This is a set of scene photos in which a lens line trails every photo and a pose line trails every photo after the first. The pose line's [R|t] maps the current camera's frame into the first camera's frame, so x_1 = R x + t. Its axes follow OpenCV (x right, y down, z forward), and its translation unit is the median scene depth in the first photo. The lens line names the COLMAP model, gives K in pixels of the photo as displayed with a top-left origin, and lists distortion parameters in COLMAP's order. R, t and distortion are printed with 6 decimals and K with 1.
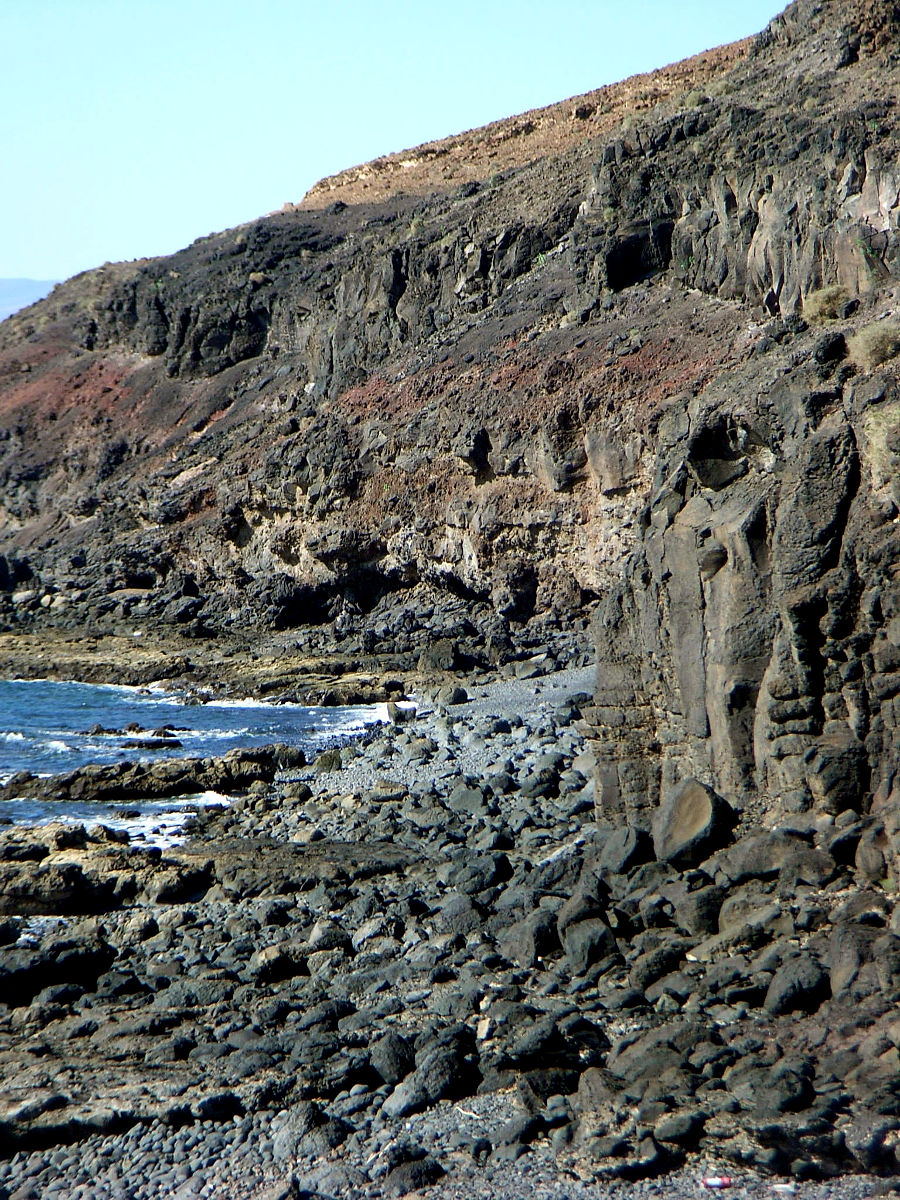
lens RADIAL K [[6139.0, 0, 449.8], [0, 6139.0, 600.1], [0, 0, 1]] dist [0.923449, 0.000000]
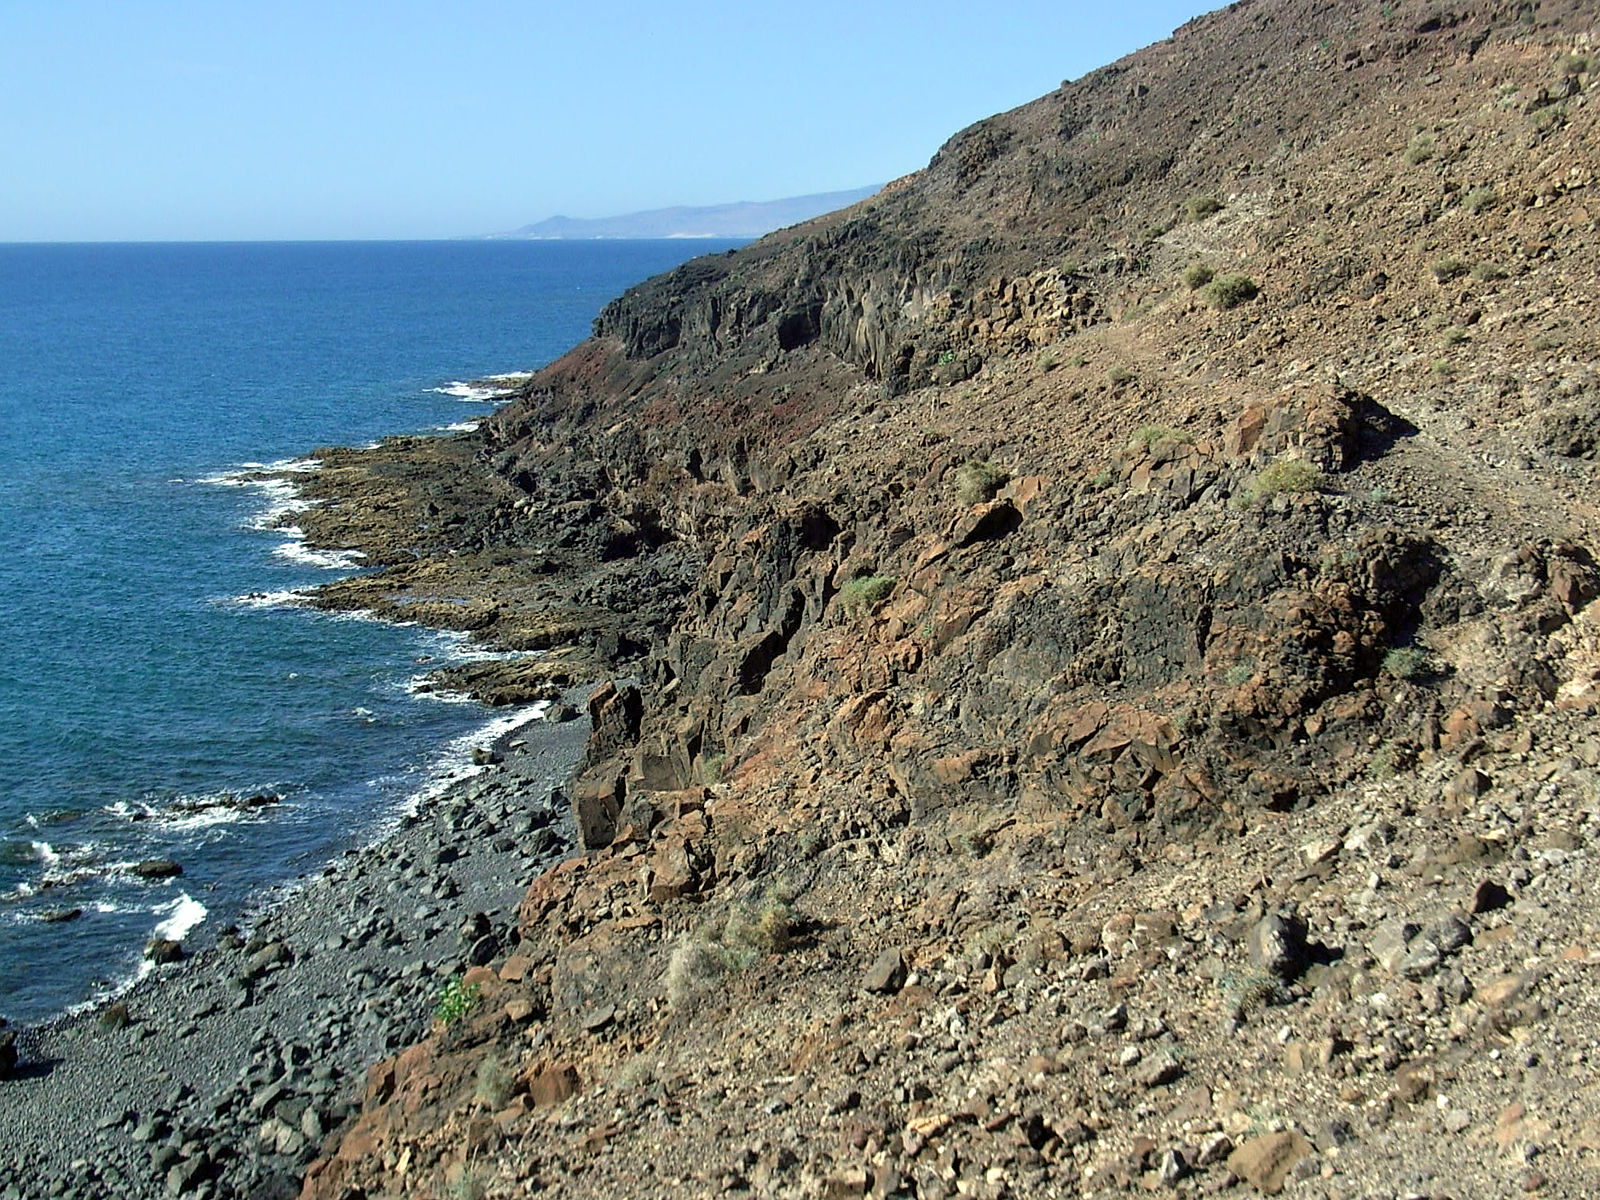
lens RADIAL K [[2430.5, 0, 800.5], [0, 2430.5, 599.5], [0, 0, 1]] dist [-0.004231, 0.000000]
pose [[0.993428, -0.009445, -0.114067, 0.091847], [0.022857, 0.992886, 0.116851, -0.056650], [0.112152, -0.118690, 0.986577, 0.404865]]
